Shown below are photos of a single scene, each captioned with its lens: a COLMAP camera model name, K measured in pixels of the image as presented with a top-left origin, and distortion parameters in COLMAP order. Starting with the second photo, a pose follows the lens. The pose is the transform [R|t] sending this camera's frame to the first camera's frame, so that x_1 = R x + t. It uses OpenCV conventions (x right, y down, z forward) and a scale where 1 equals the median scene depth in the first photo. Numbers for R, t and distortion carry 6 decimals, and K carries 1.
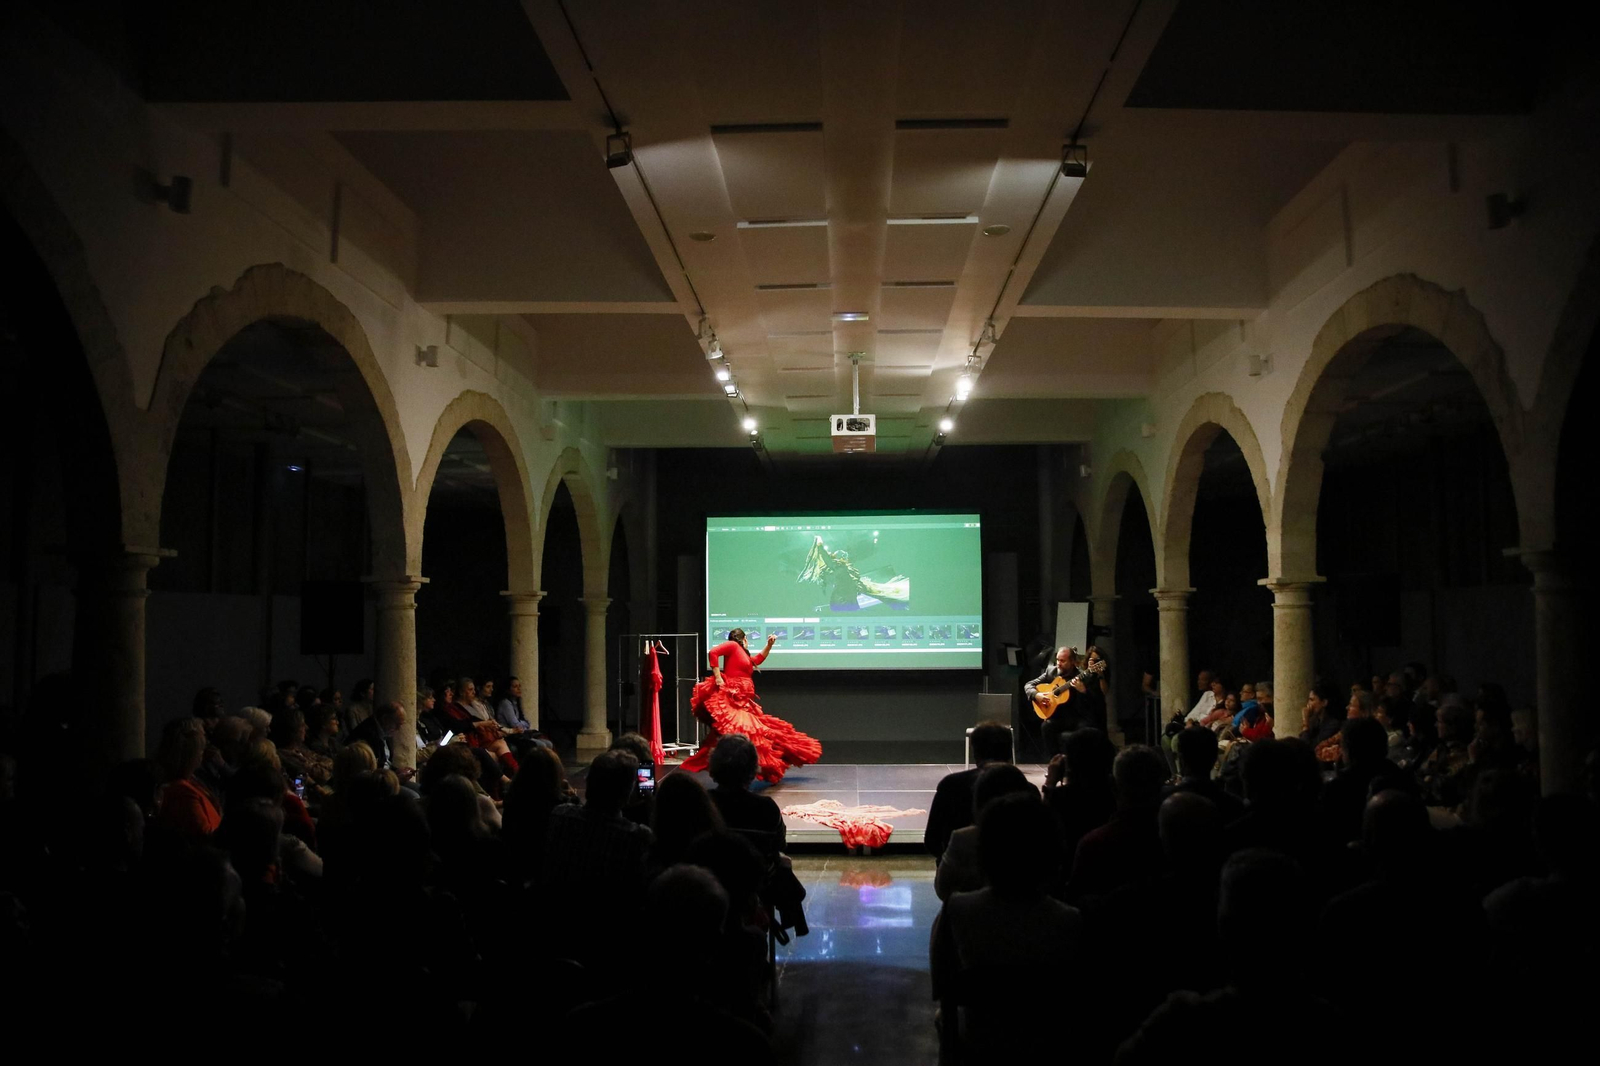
lens RADIAL K [[1115.2, 0, 789.0], [0, 1115.2, 544.1], [0, 0, 1]] dist [-0.100745, 0.052394]
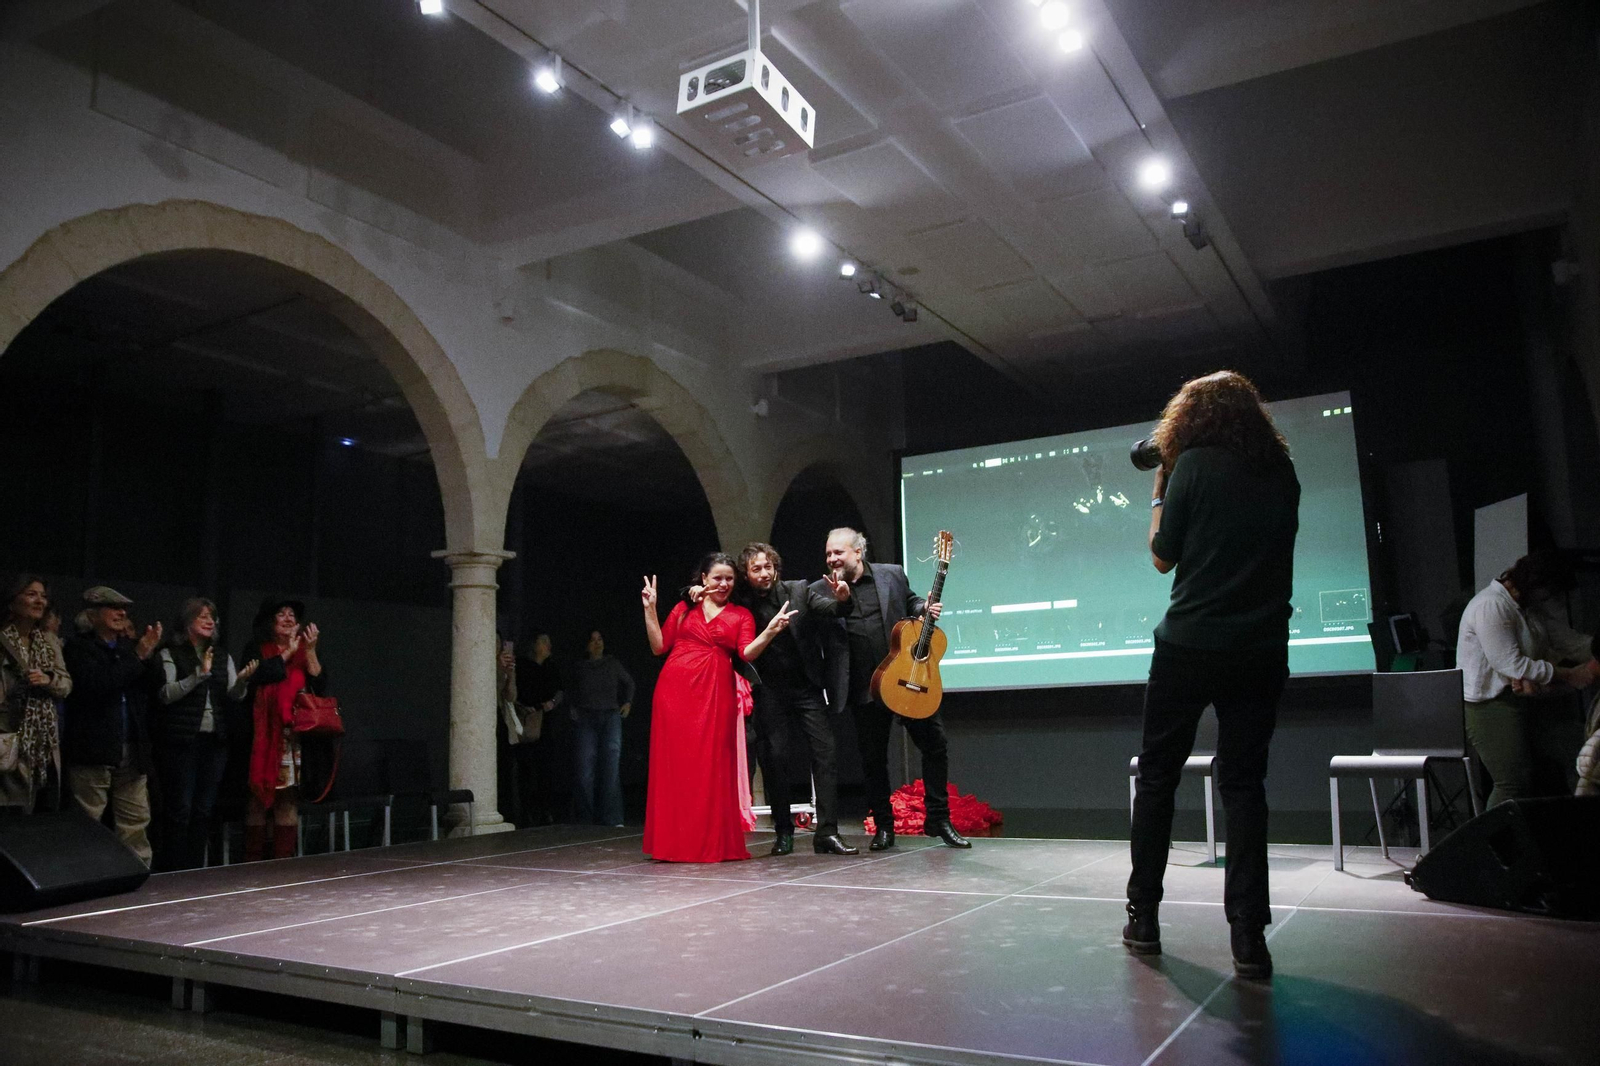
lens RADIAL K [[1189.8, 0, 797.3], [0, 1189.8, 548.0], [0, 0, 1]] dist [-0.090973, 0.088562]
pose [[0.885707, -0.084884, -0.456419, 0.302926], [0.054151, 0.995321, -0.080024, 0.132484], [0.461076, 0.046162, 0.886159, 0.600853]]
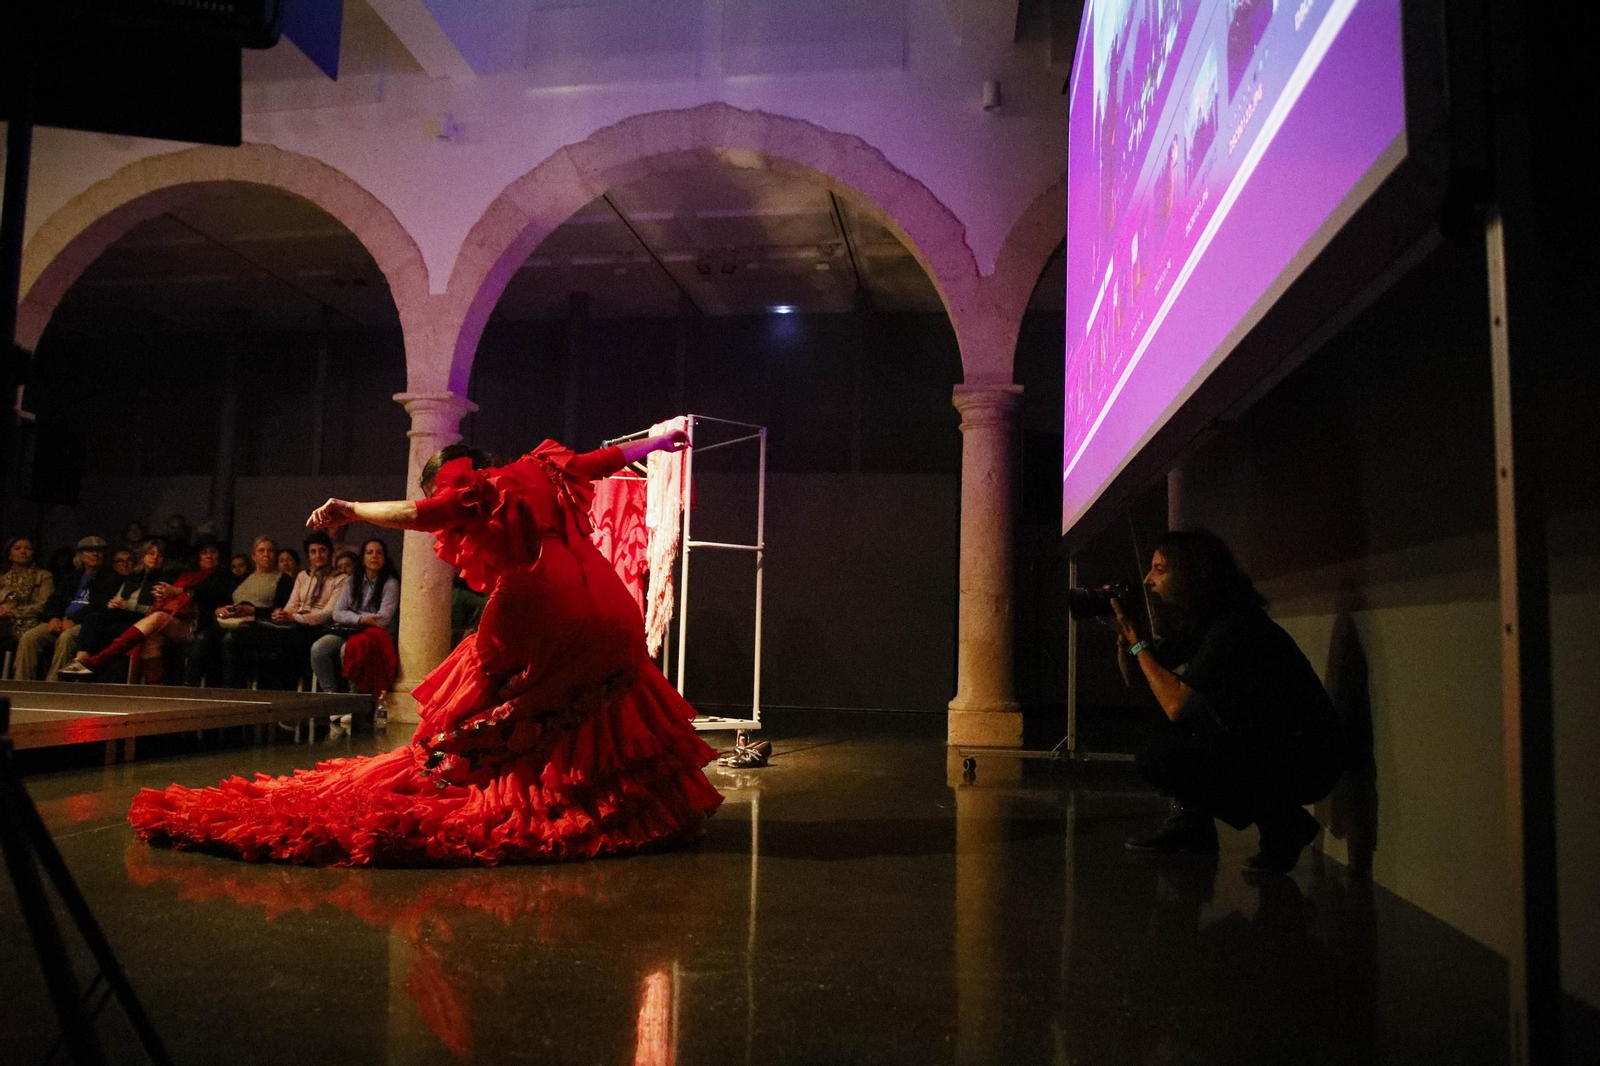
lens RADIAL K [[1115.2, 0, 800.8], [0, 1115.2, 536.6], [0, 0, 1]] dist [-0.100745, 0.052394]
pose [[-0.094166, -0.060112, -0.993740, 0.420234], [0.052904, 0.996463, -0.065290, 0.210284], [0.994150, -0.058721, -0.090653, 1.569099]]
